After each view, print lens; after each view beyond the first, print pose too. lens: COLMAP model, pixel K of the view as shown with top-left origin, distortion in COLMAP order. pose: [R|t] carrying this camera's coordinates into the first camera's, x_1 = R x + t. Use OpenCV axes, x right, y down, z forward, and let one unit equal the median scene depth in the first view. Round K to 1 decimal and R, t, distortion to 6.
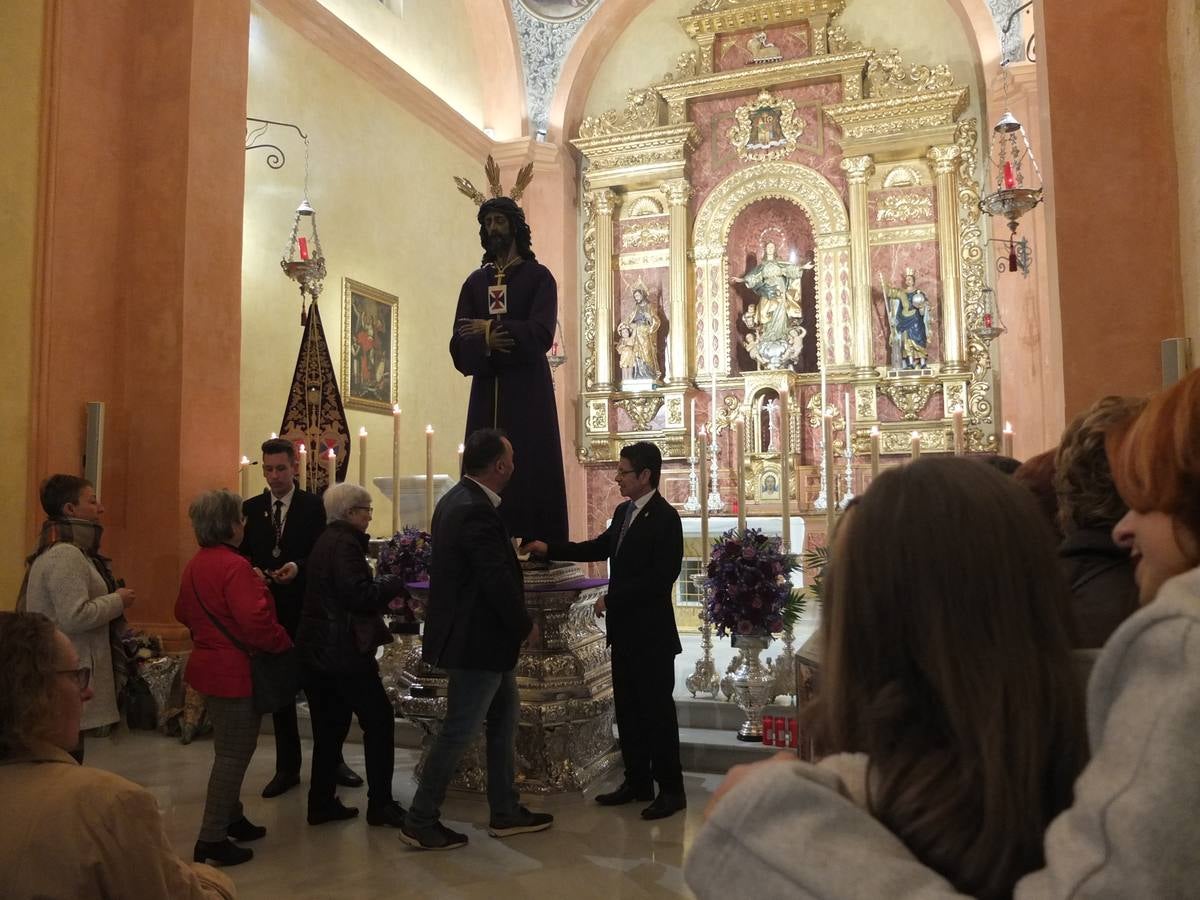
lens RADIAL K [[1002.4, 0, 631.5], [0, 1002.4, 456.0], [0, 0, 1]] dist [-0.088845, 0.046024]
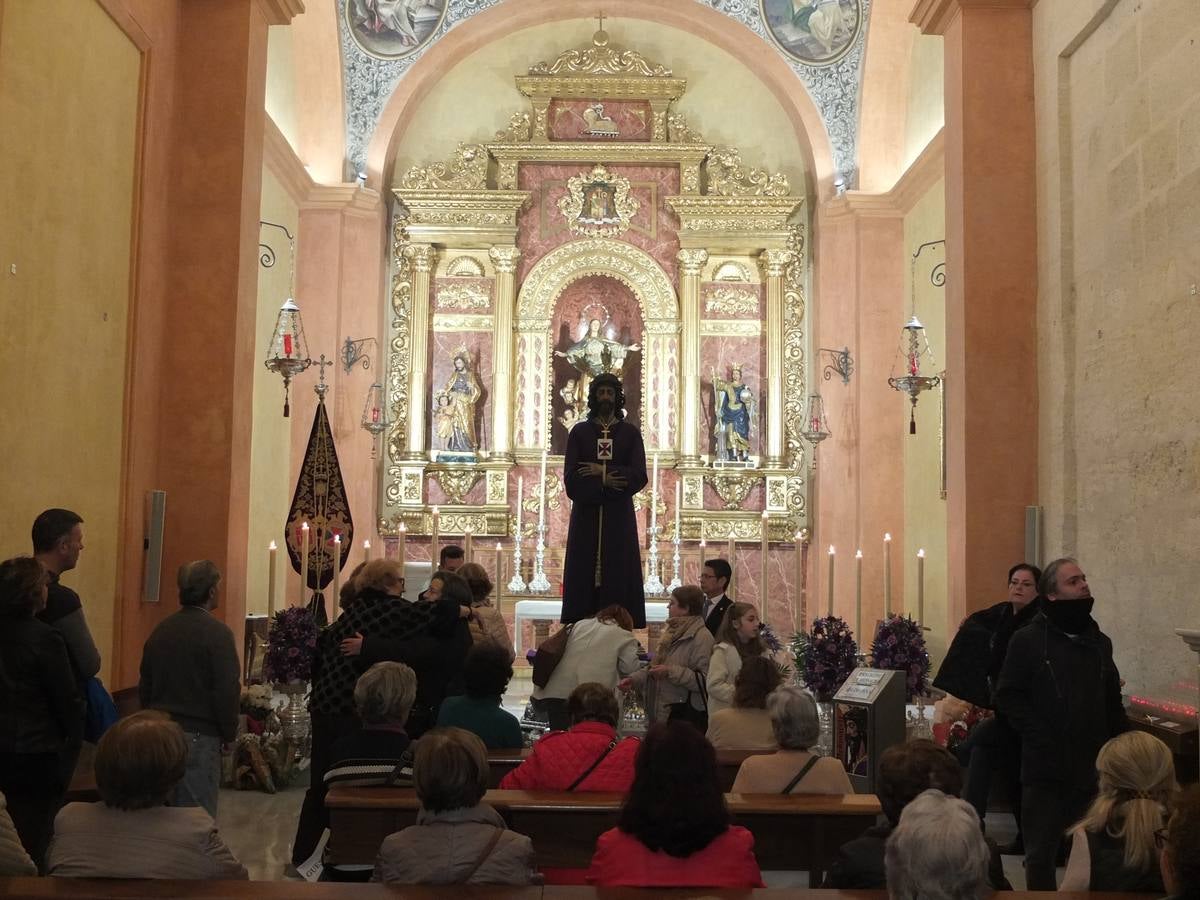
lens RADIAL K [[1432.2, 0, 631.7], [0, 1432.2, 494.6], [0, 0, 1]] dist [-0.148154, 0.041461]
pose [[0.938624, 0.046064, 0.341853, -0.310757], [-0.045783, 0.998912, -0.008896, -0.031766], [-0.341891, -0.007301, 0.939711, -0.347188]]
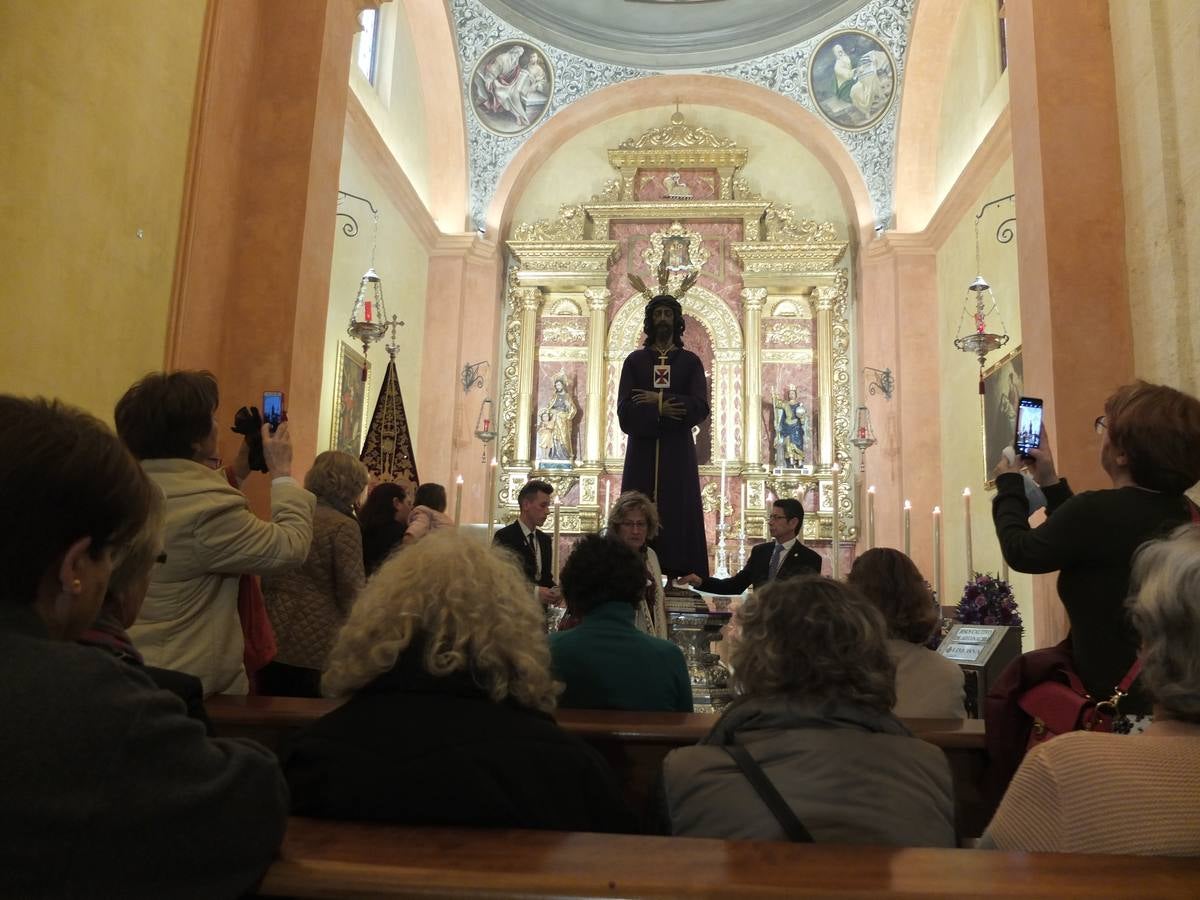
lens RADIAL K [[920.4, 0, 637.5], [0, 920.4, 510.5], [0, 0, 1]] dist [-0.067582, 0.000005]
pose [[0.961860, 0.061807, 0.266469, -0.185894], [-0.052801, 0.997770, -0.040835, 0.023080], [-0.268399, 0.025207, 0.962978, -0.033320]]
